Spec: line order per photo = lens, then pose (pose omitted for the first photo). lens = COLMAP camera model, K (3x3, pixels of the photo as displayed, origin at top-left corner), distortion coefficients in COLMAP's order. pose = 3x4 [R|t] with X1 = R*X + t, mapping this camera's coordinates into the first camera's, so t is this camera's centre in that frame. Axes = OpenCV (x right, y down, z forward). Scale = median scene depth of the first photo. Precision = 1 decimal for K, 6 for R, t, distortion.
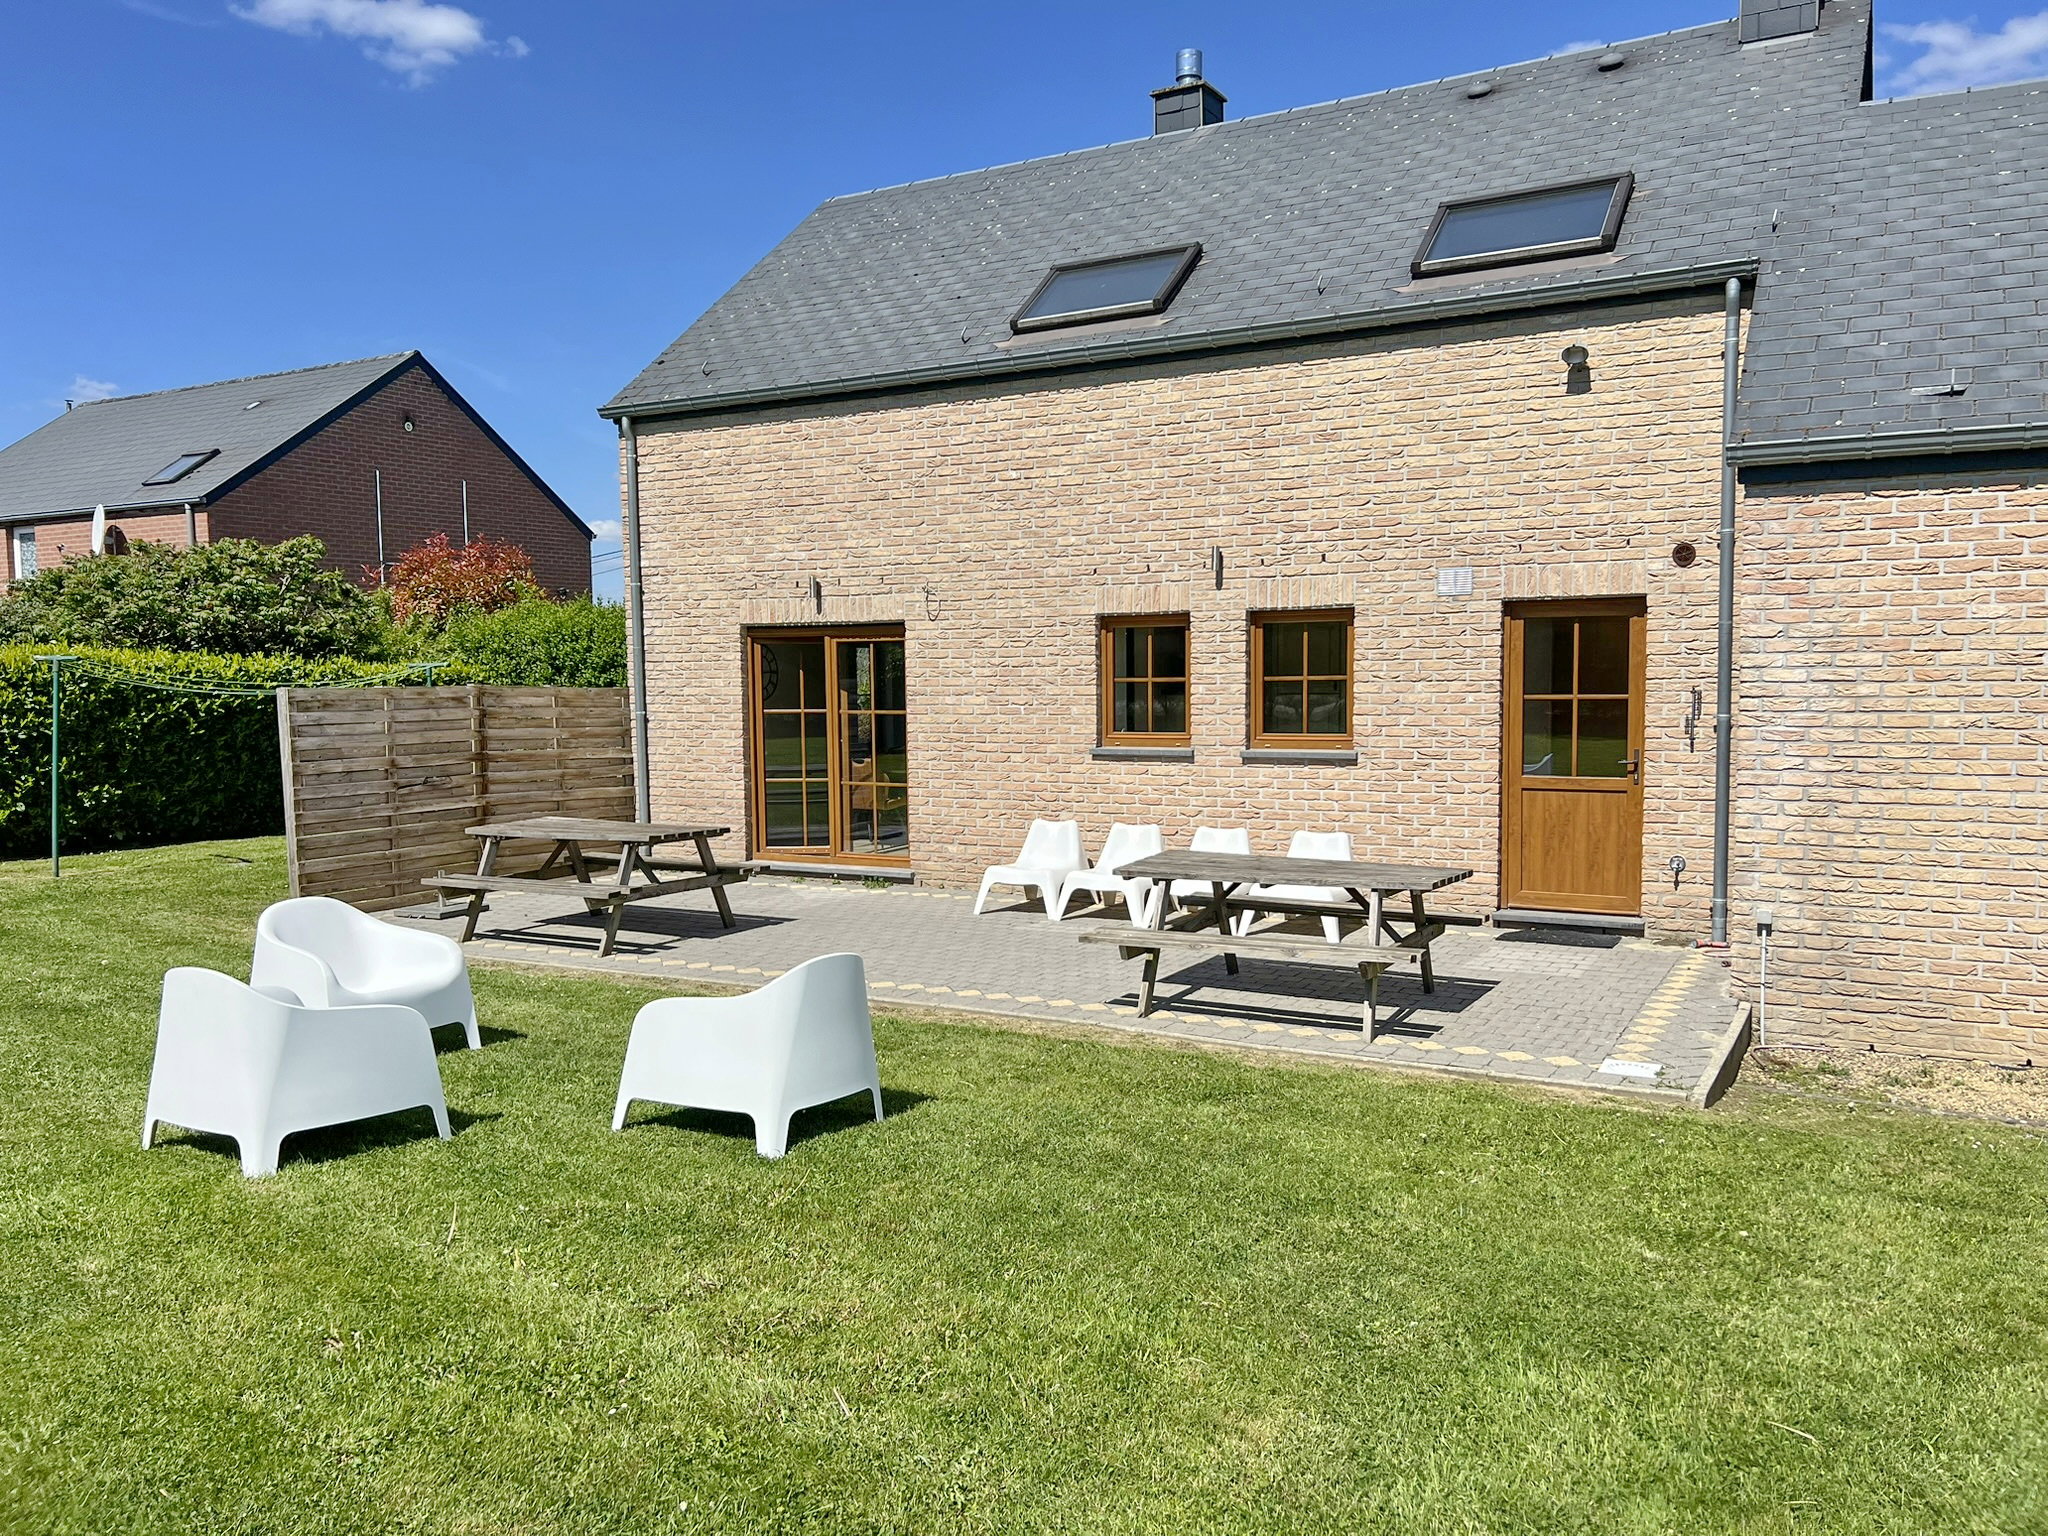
lens RADIAL K [[1543.0, 0, 1021.2], [0, 1543.0, 784.2], [0, 0, 1]] dist [0.057711, -0.059337]
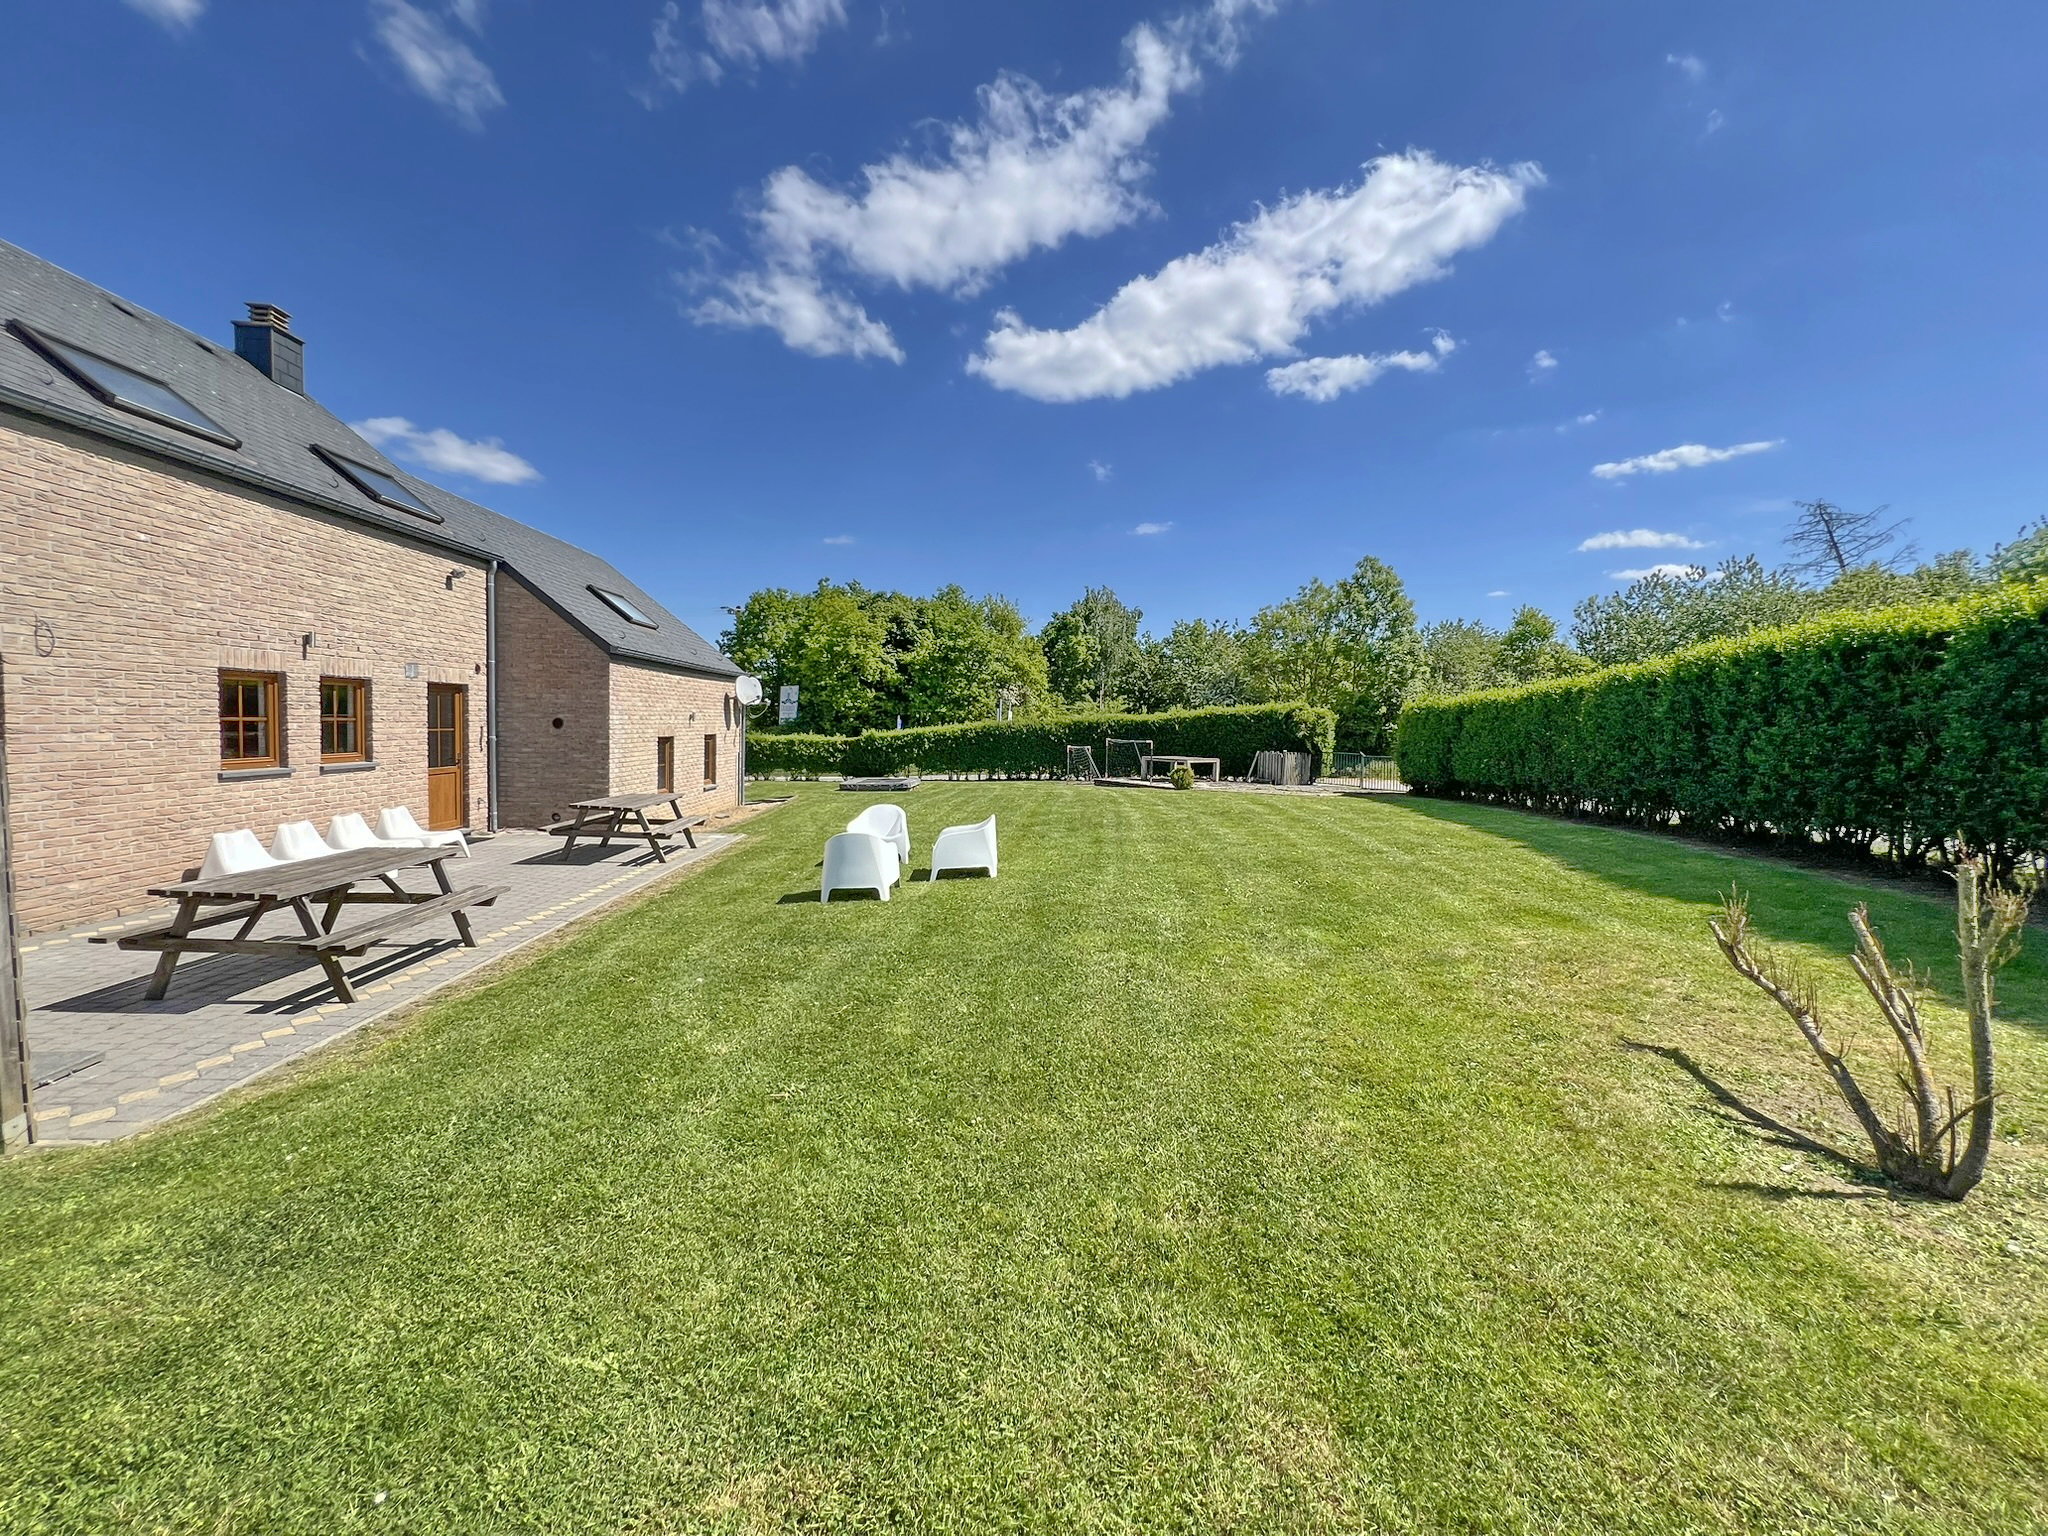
lens RADIAL K [[818.8, 0, 1025.9], [0, 818.8, 764.6], [0, 0, 1]] dist [-0.000659, 0.000754]
pose [[-0.543641, -0.045403, 0.838089, -0.851632], [0.044781, 0.995545, 0.082980, -0.054641], [-0.838122, 0.082642, -0.539186, 0.783938]]
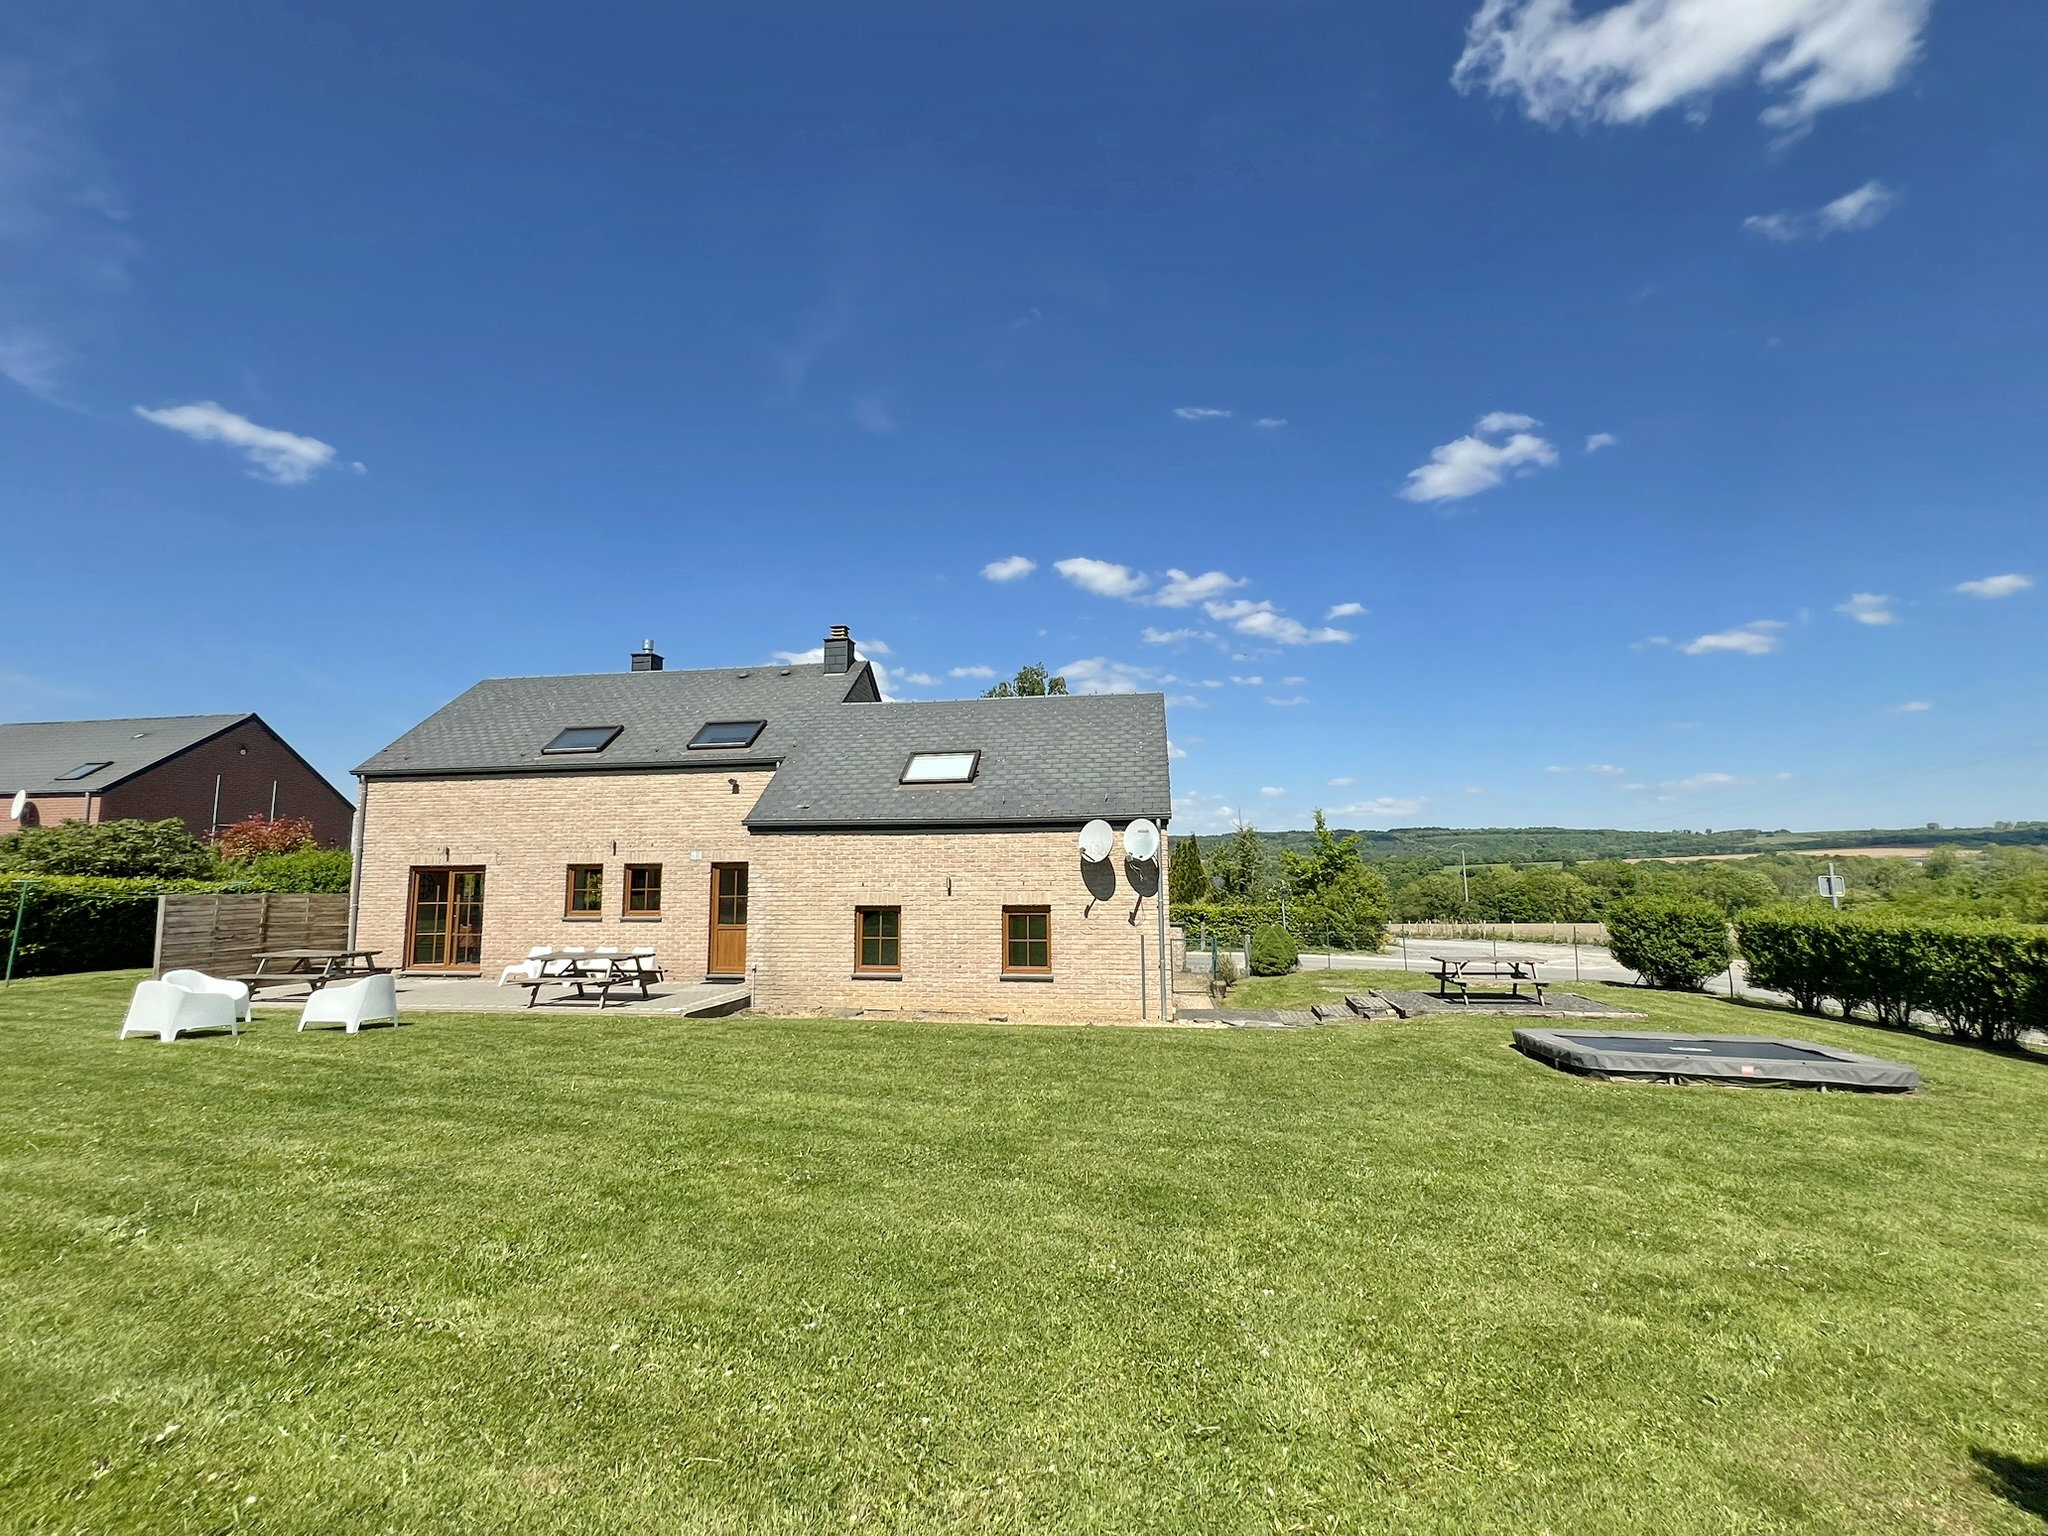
lens RADIAL K [[874.5, 0, 1005.5], [0, 874.5, 768.2], [0, 0, 1]] dist [-0.003003, 0.000834]
pose [[0.935941, 0.045927, 0.349149, 0.208633], [0.024358, 0.980642, -0.194289, 0.031610], [-0.351313, 0.190348, 0.916704, -0.591273]]
